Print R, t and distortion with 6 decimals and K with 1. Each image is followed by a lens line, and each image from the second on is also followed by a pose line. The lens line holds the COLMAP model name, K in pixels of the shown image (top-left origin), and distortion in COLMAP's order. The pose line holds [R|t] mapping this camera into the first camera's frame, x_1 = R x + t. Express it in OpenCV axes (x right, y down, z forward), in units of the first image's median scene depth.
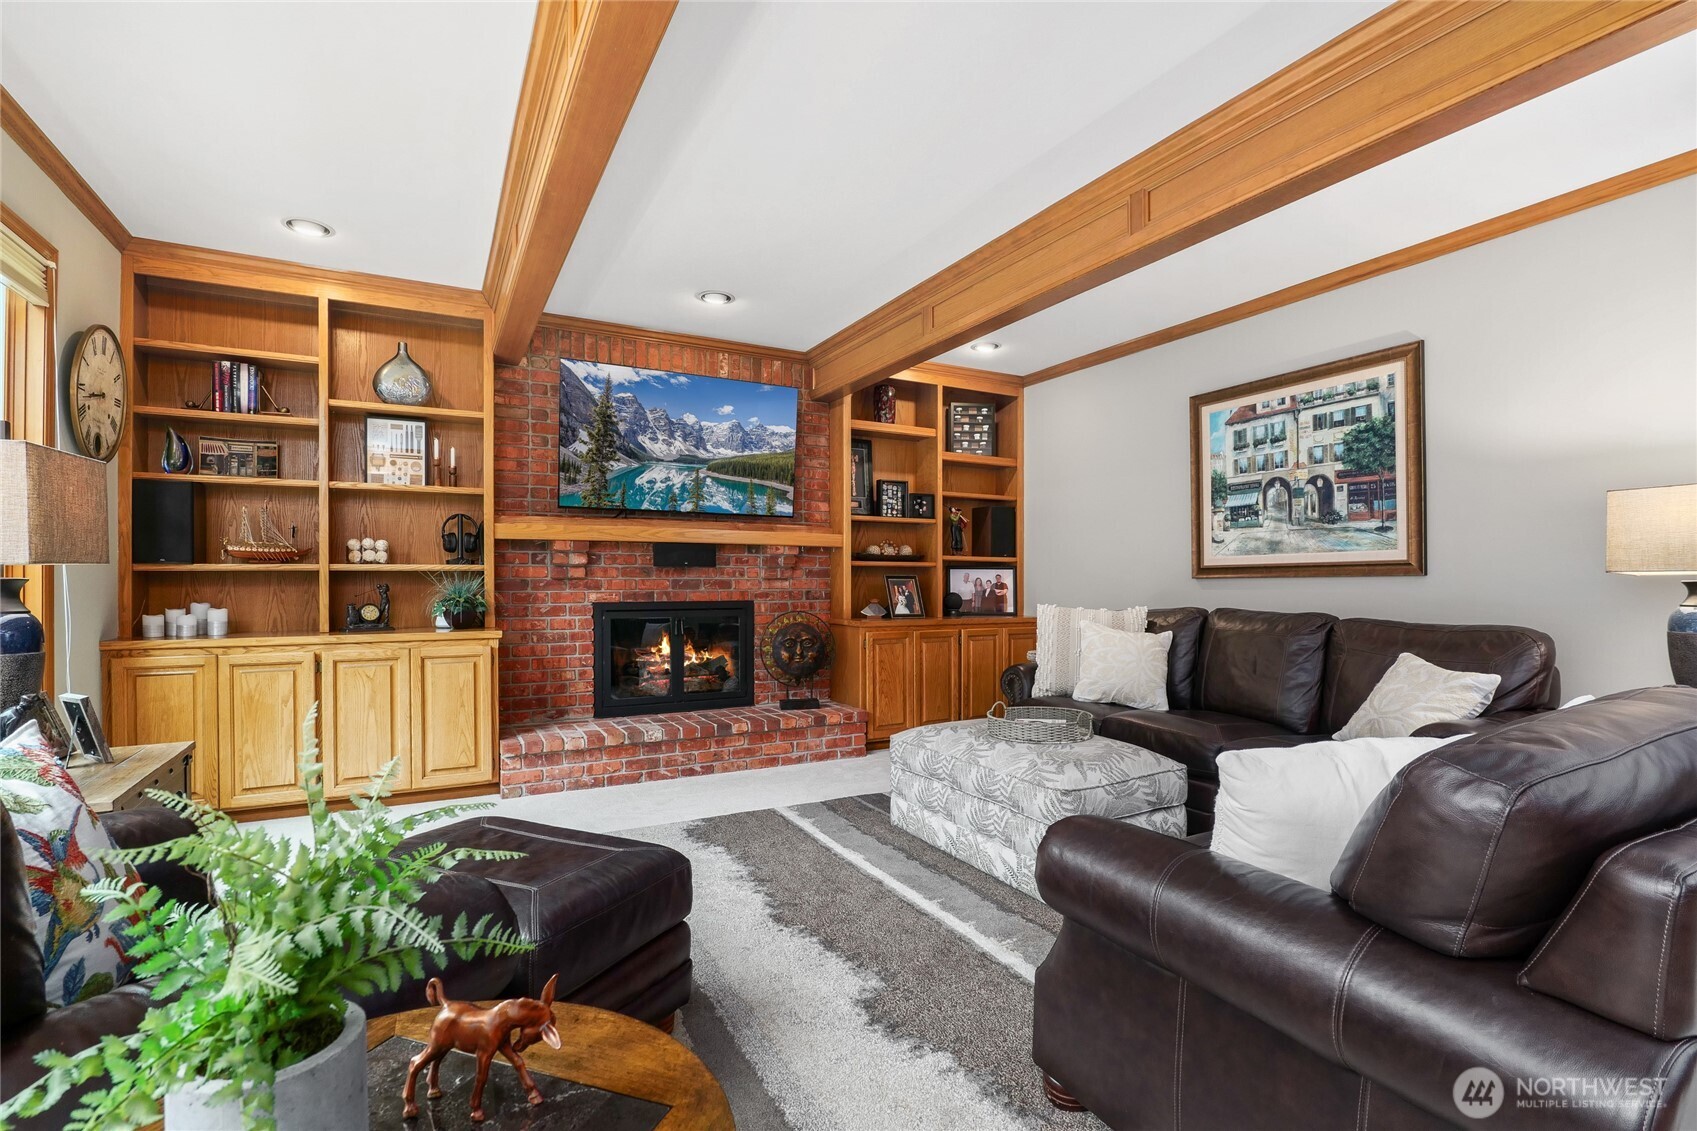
lens RADIAL K [[809.6, 0, 865.2], [0, 809.6, 579.3], [0, 0, 1]] dist [-0.020959, 0.007189]
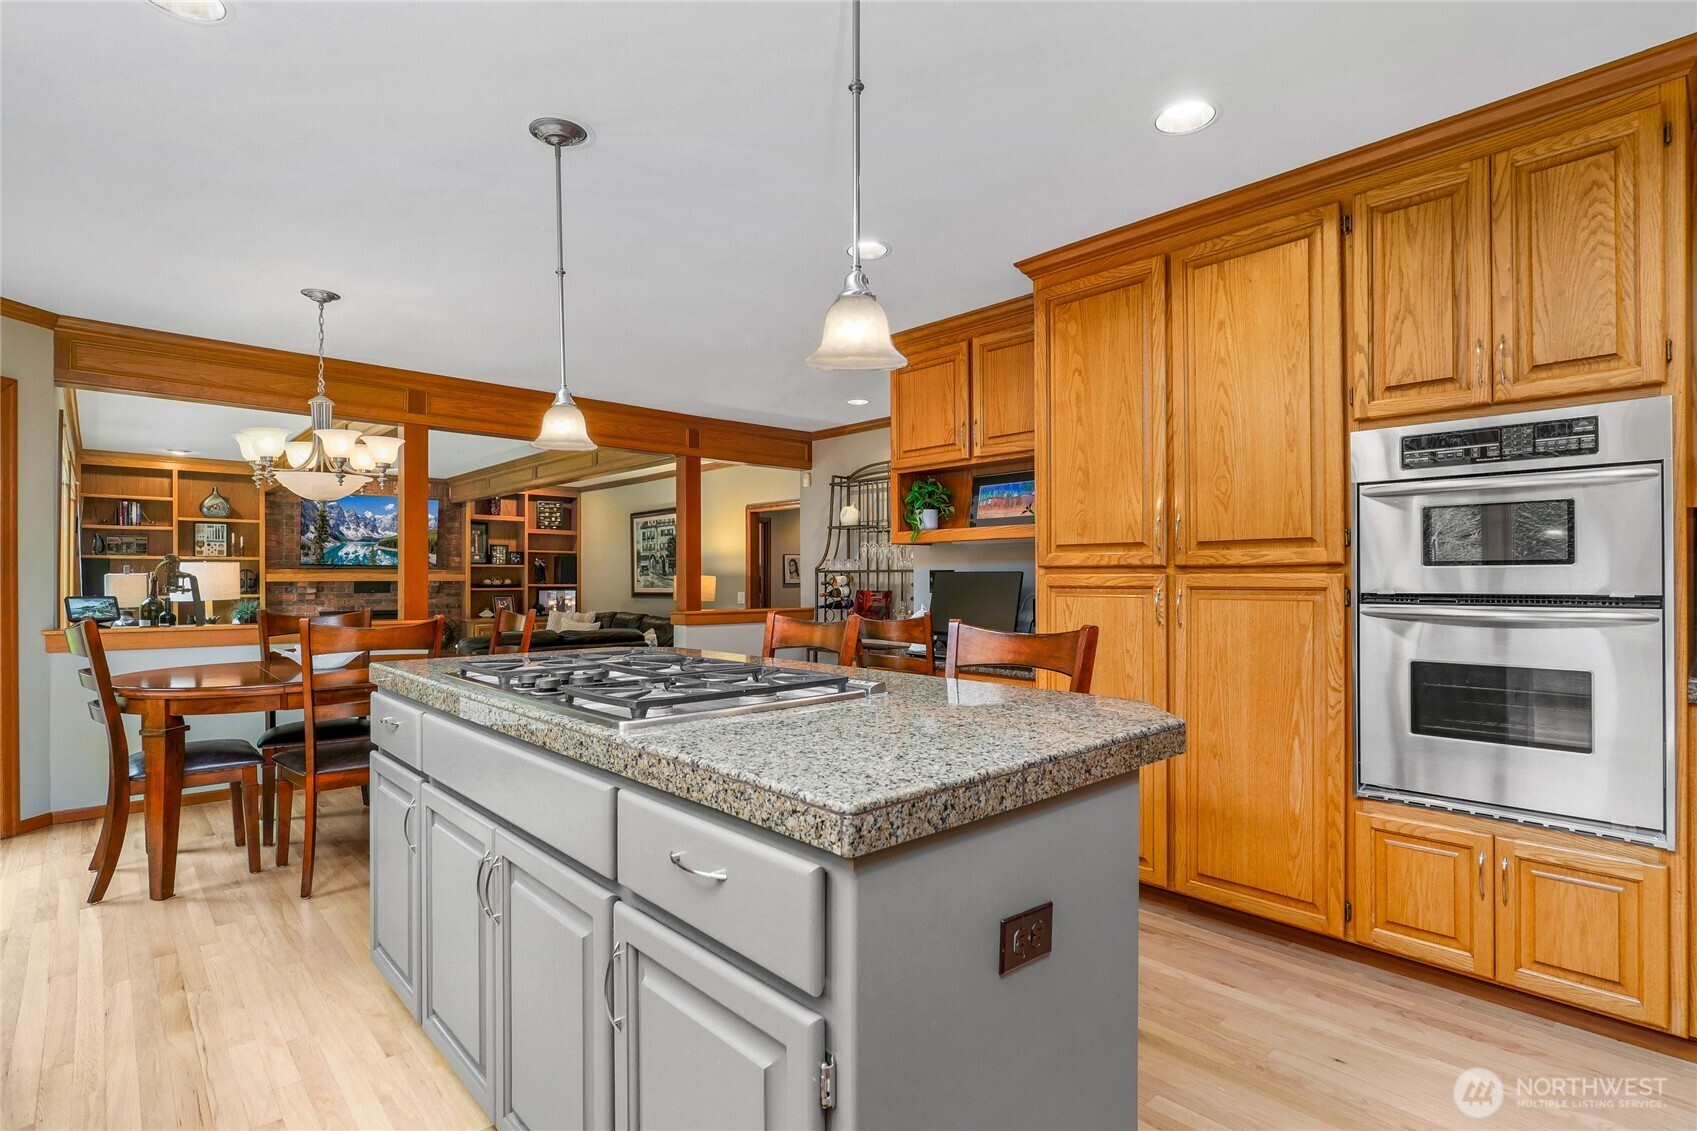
lens RADIAL K [[818.8, 0, 840.0], [0, 818.8, 576.8], [0, 0, 1]] dist [0.000354, 0.000748]
pose [[0.973495, -0.000104, 0.228707, 0.477746], [0.000421, 0.999999, -0.001340, -0.057361], [-0.228706, 0.001401, 0.973494, -1.336599]]
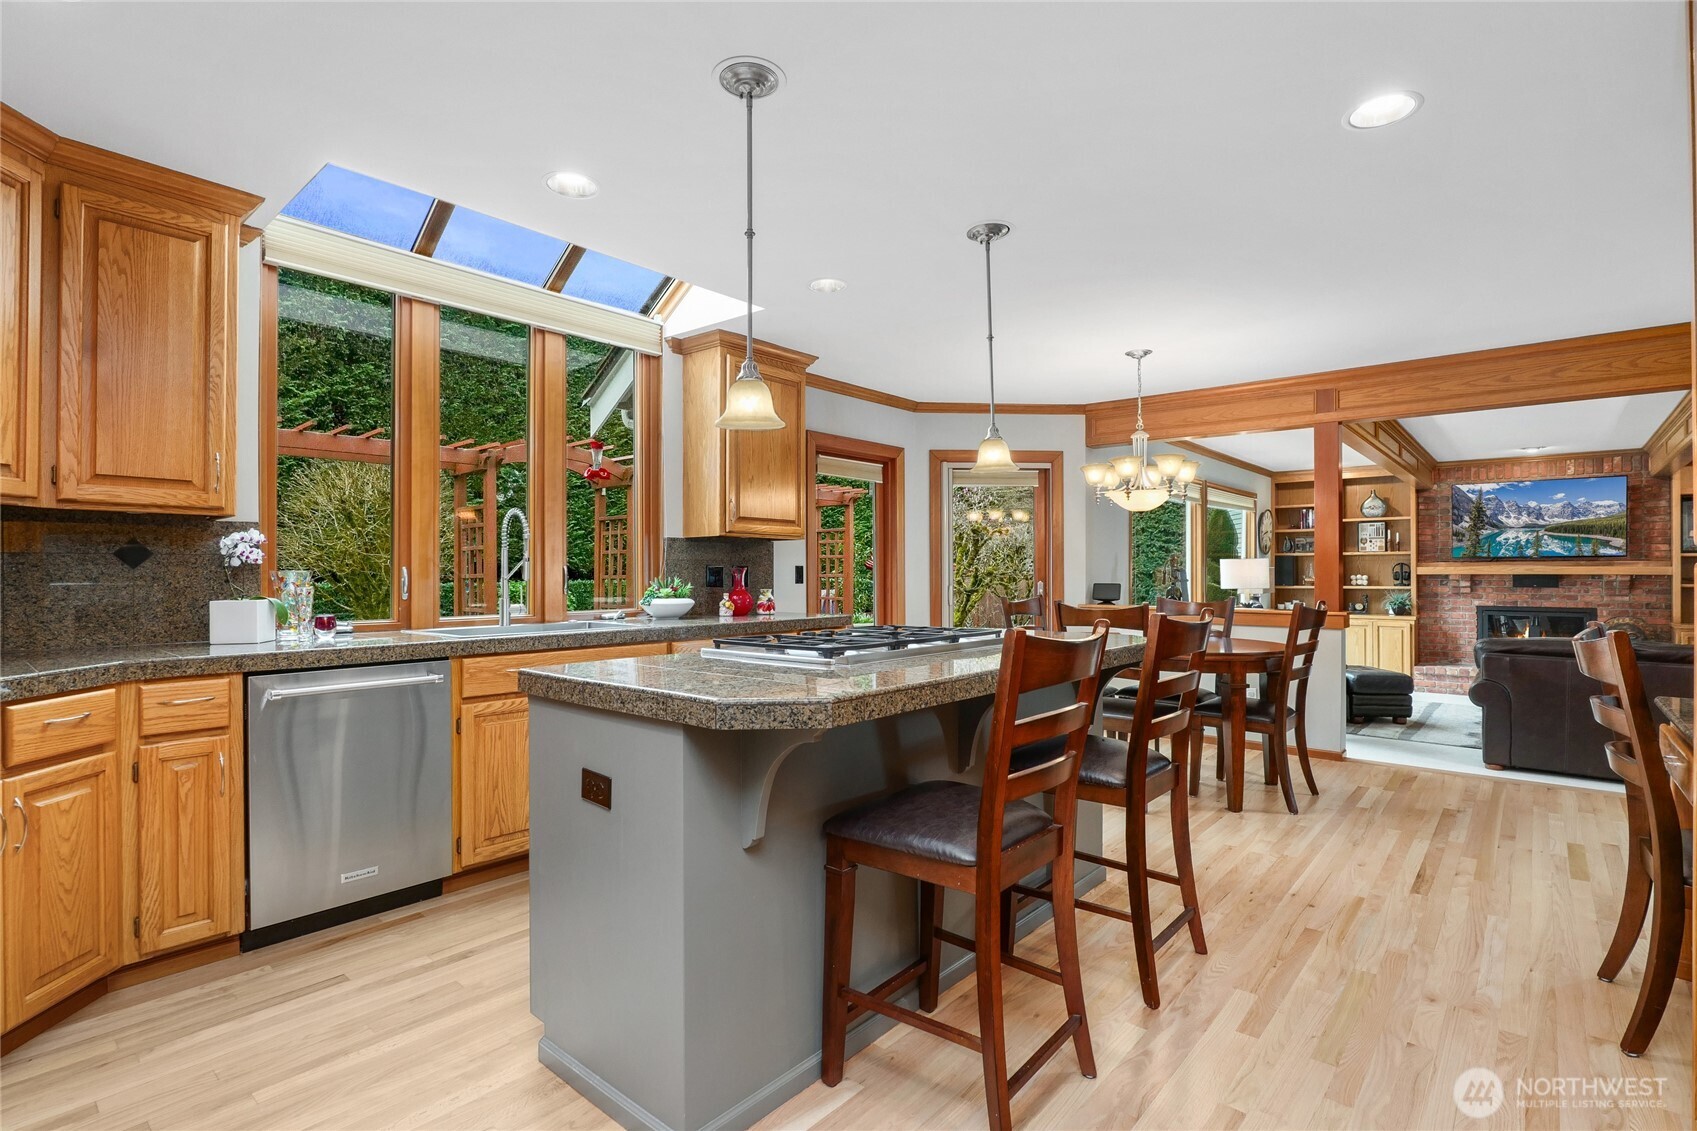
lens RADIAL K [[809.6, 0, 852.2], [0, 809.6, 562.5], [0, 0, 1]] dist [-0.020959, 0.007189]
pose [[0.342088, -0.011026, -0.939603, 1.017075], [0.000796, 0.999934, -0.011444, -0.057093], [0.939667, 0.003167, 0.342075, -1.125188]]
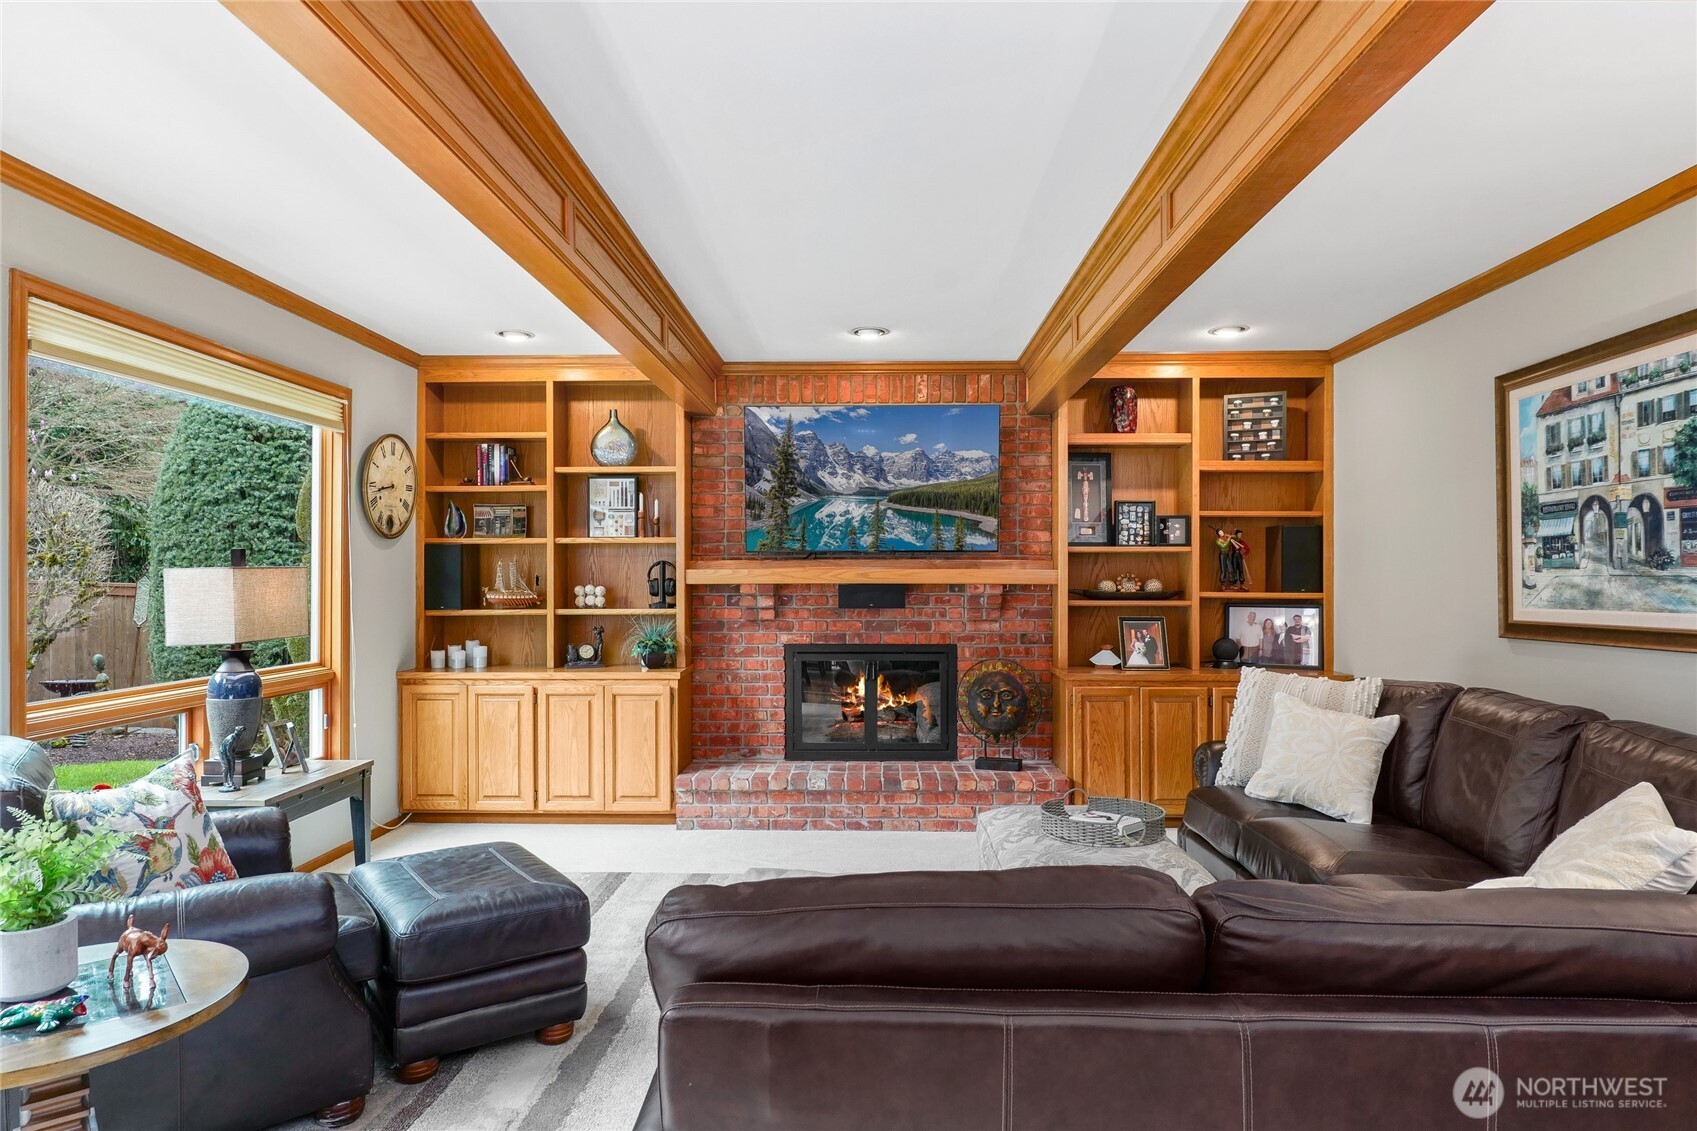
lens RADIAL K [[1009.4, 0, 837.5], [0, 1009.4, 575.1], [0, 0, 1]] dist [0.008261, 0.001584]
pose [[0.860803, -0.002795, -0.508930, 0.382206], [0.001343, 0.999994, -0.003220, -0.056472], [0.508936, 0.002088, 0.860802, -0.045294]]
